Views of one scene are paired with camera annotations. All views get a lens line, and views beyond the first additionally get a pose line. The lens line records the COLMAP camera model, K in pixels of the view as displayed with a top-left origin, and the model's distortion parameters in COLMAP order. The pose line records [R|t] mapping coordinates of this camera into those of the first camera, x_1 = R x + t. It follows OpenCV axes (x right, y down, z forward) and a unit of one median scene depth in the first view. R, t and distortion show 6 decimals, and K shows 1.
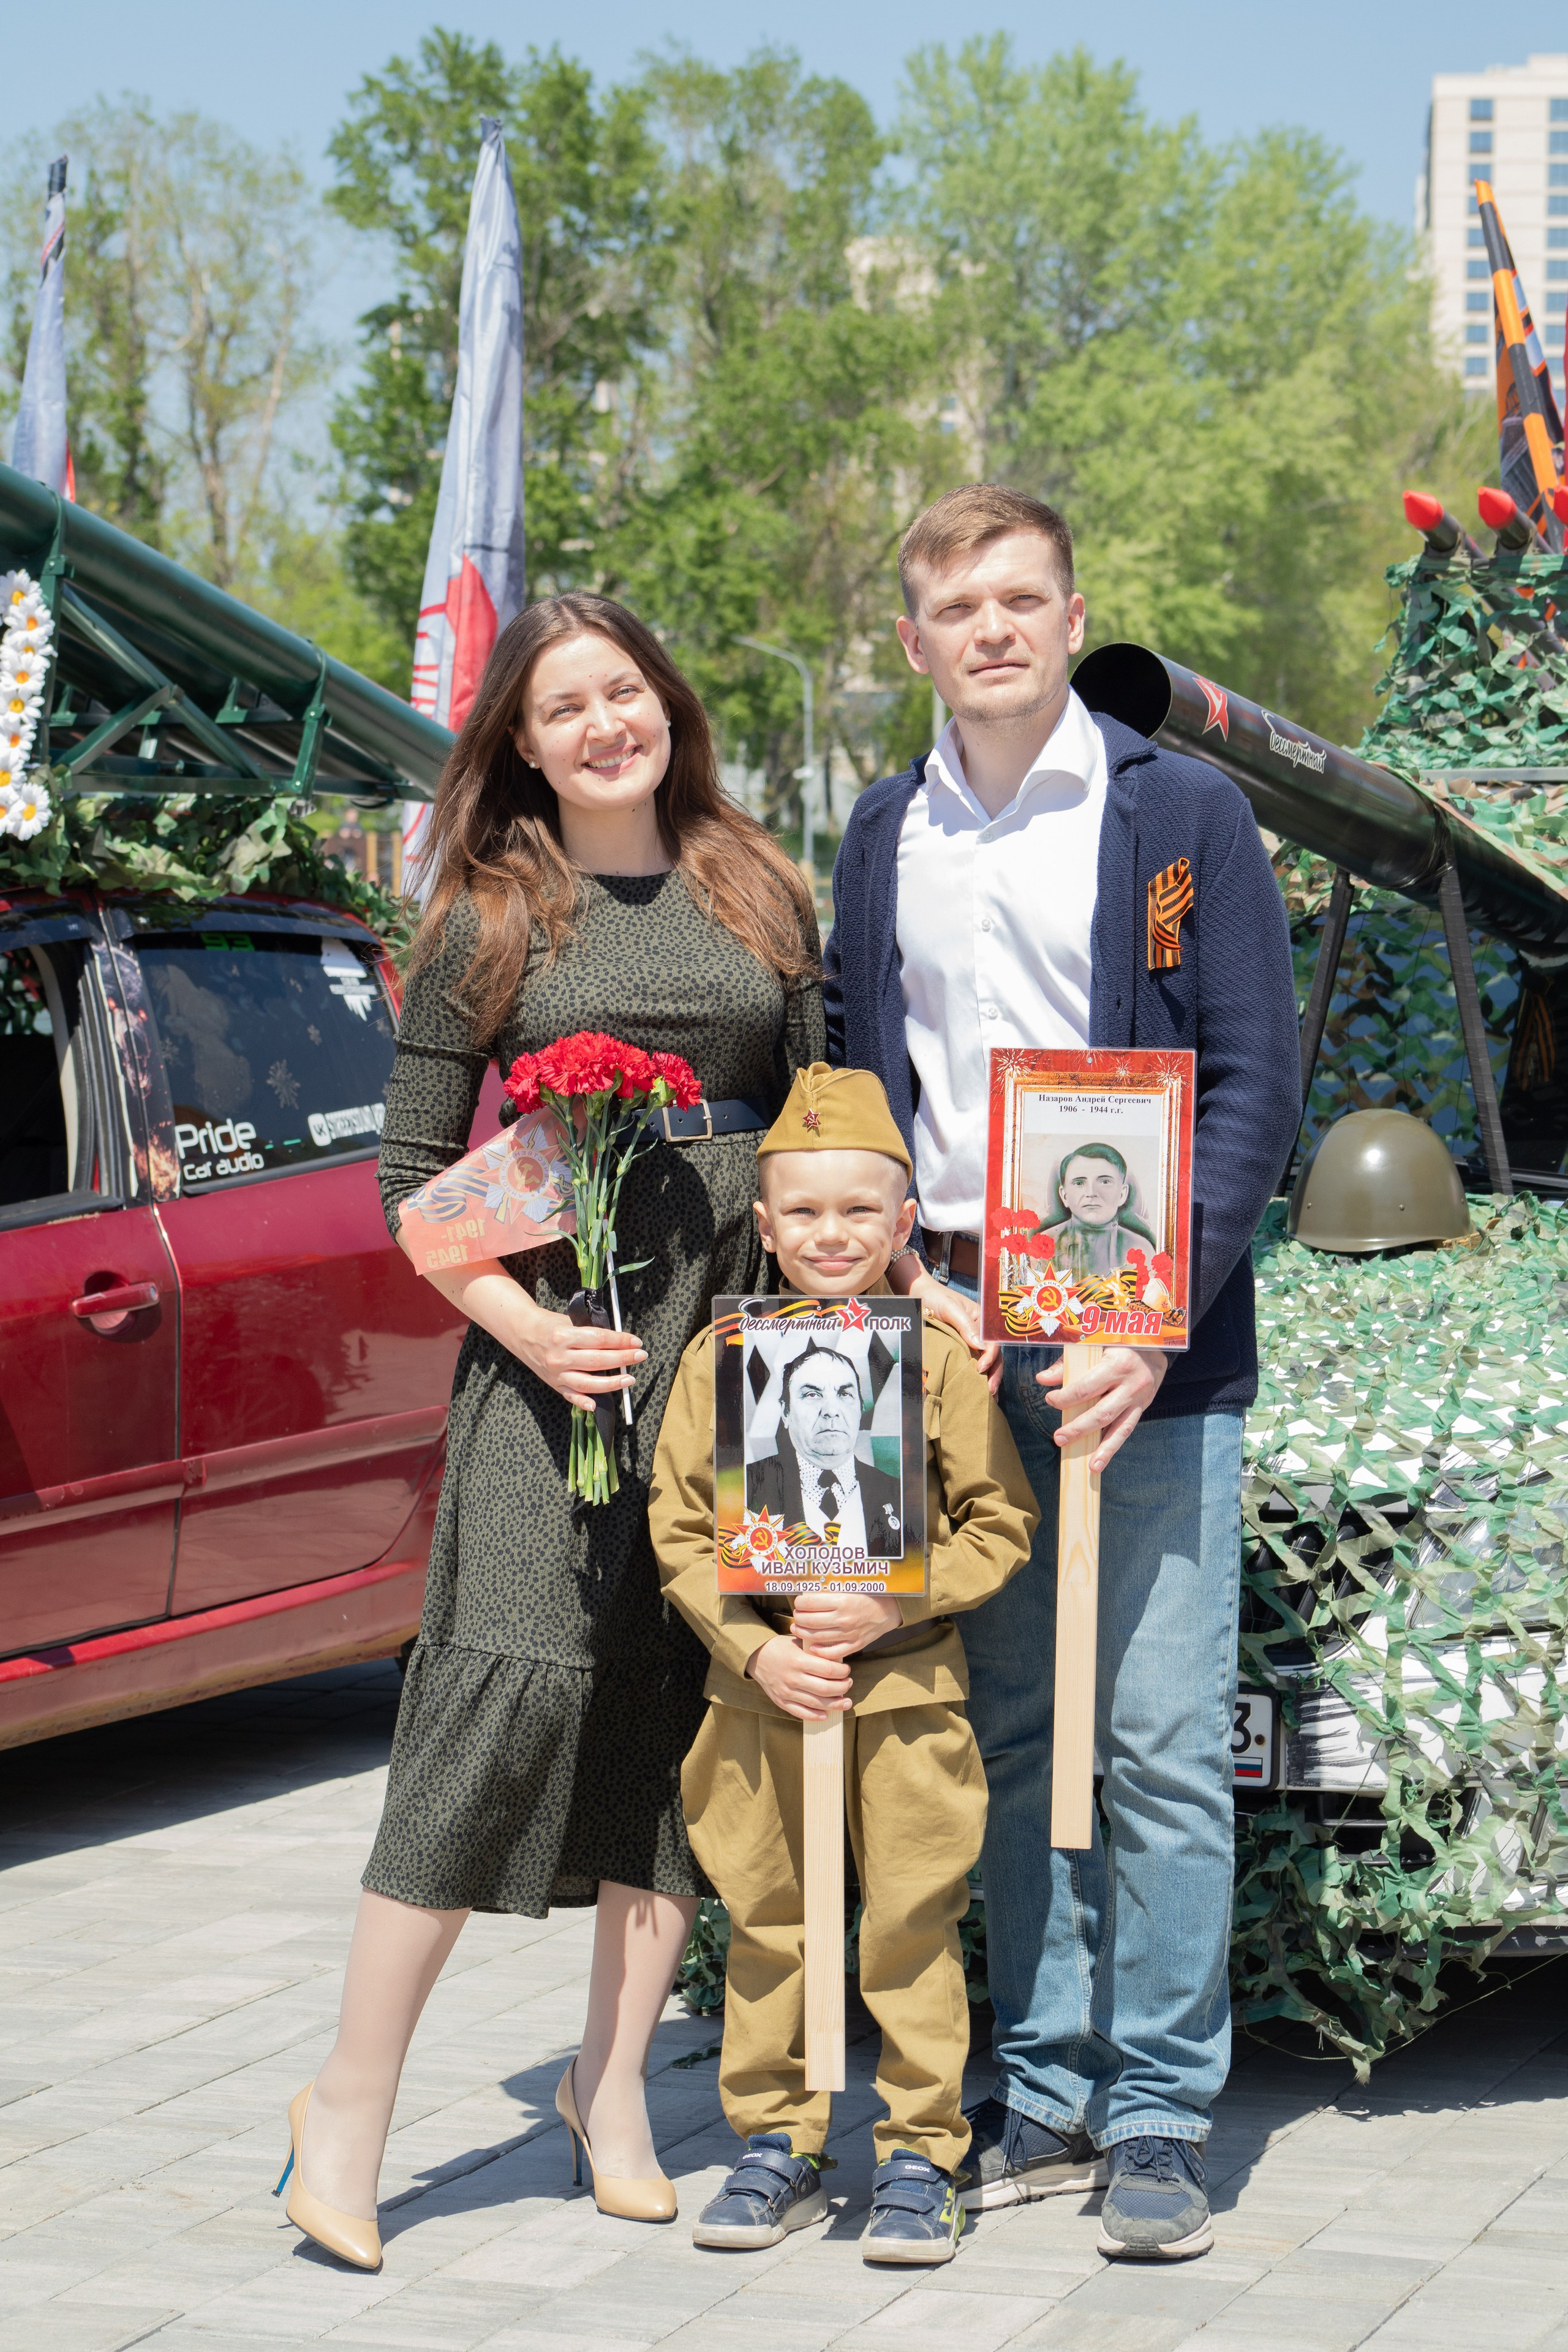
lens RADIAL K [[5798.1, 0, 778.8], [0, 5798.1, 1174.4], [0, 0, 1]] dist [0.076711, 0.000000]
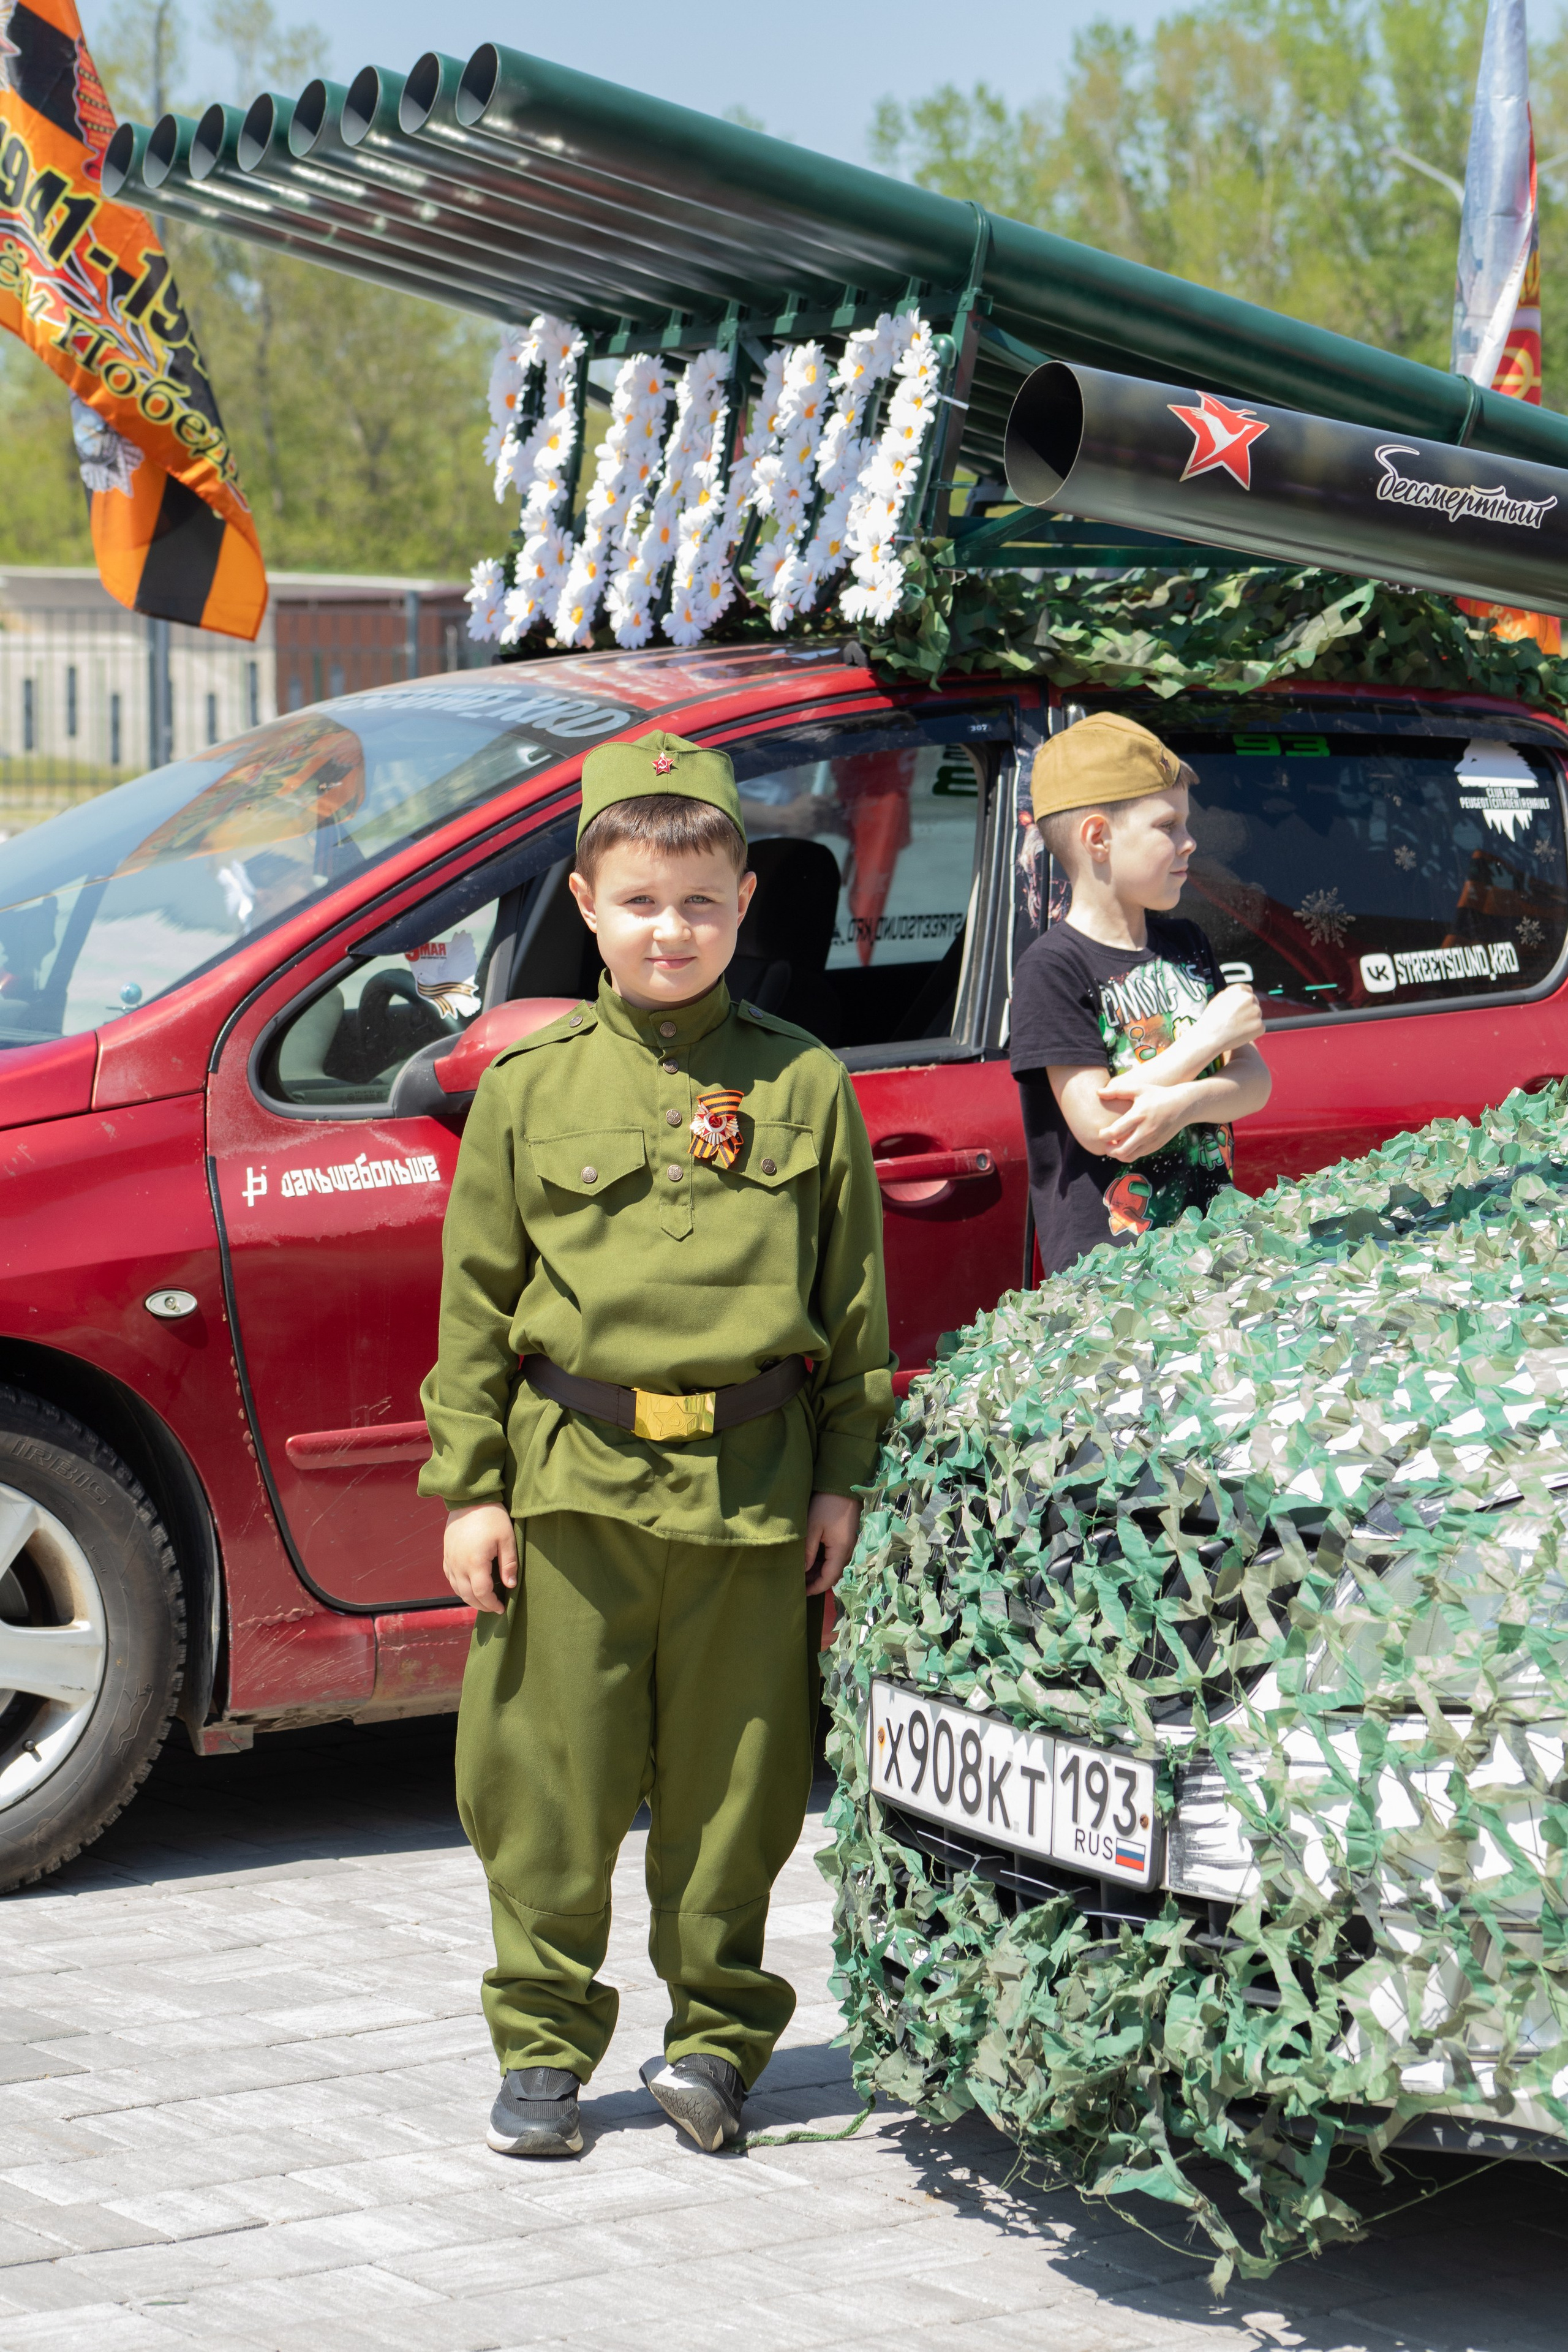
lens RADIAL K [[6118.7, 0, 771.6], [0, 6118.7, 1179.6], [0, 0, 1]] dist [0.223550, 0.000000]
pose [[0.828634, 0.045299, -0.557955, 0.363540], [-0.026293, 0.998770, 0.042039, -0.013580], [0.559173, -0.020165, 0.828806, 0.236053]]
